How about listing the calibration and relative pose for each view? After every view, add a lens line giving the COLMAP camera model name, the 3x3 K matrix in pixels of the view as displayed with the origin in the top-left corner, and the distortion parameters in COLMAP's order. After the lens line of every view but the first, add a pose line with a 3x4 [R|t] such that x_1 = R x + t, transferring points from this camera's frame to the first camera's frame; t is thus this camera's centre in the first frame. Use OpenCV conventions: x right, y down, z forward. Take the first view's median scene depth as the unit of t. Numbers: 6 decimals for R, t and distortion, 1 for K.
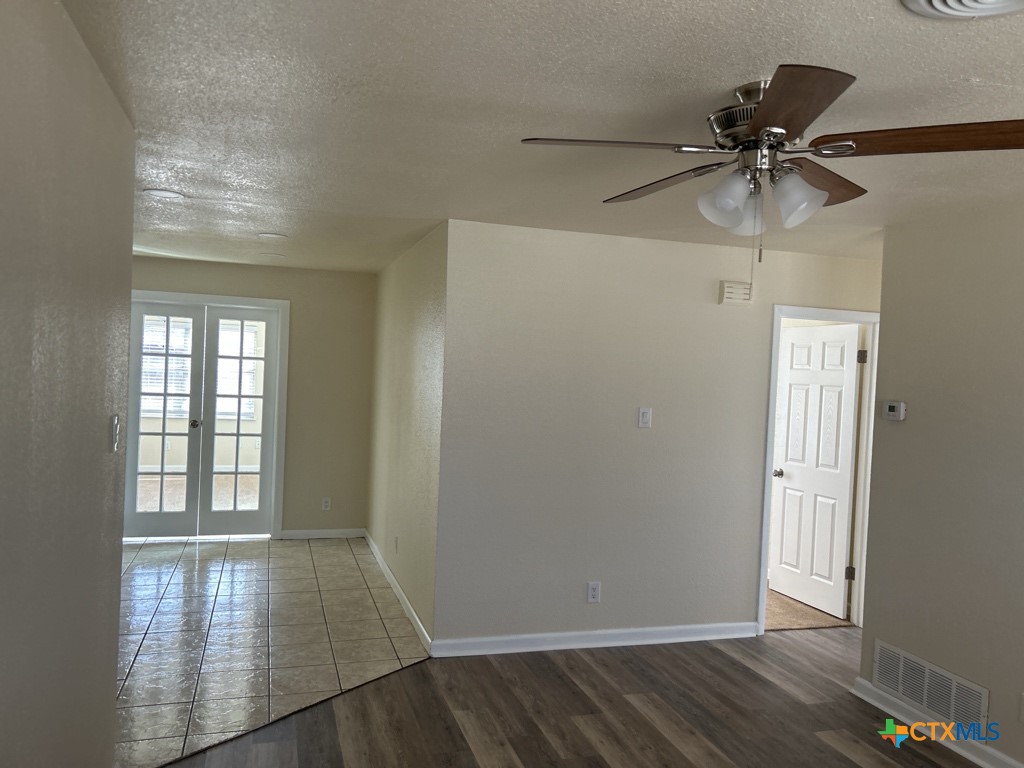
lens RADIAL K [[769.7, 0, 509.6], [0, 769.7, 384.3], [0, 0, 1]] dist [0.012158, -0.001225]
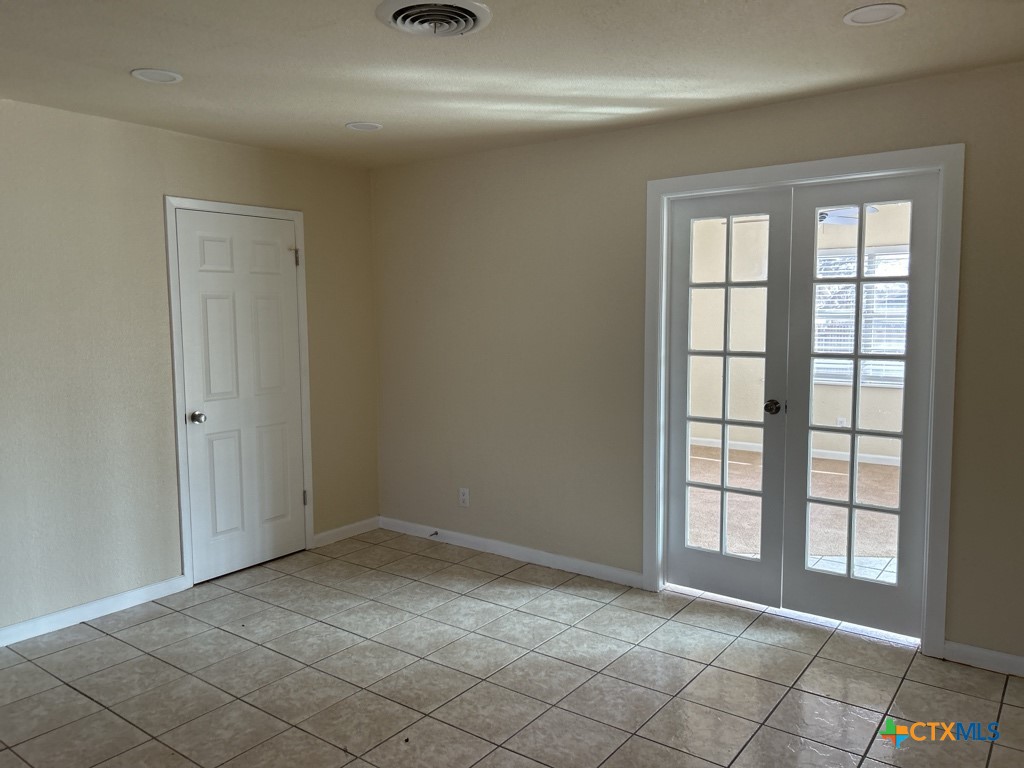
lens RADIAL K [[769.7, 0, 506.2], [0, 769.7, 381.3], [0, 0, 1]] dist [0.012158, -0.001225]
pose [[0.561803, 0.023635, -0.826934, -0.059537], [0.016401, 0.999077, 0.039697, 0.008169], [0.827109, -0.035864, 0.560897, 0.528817]]
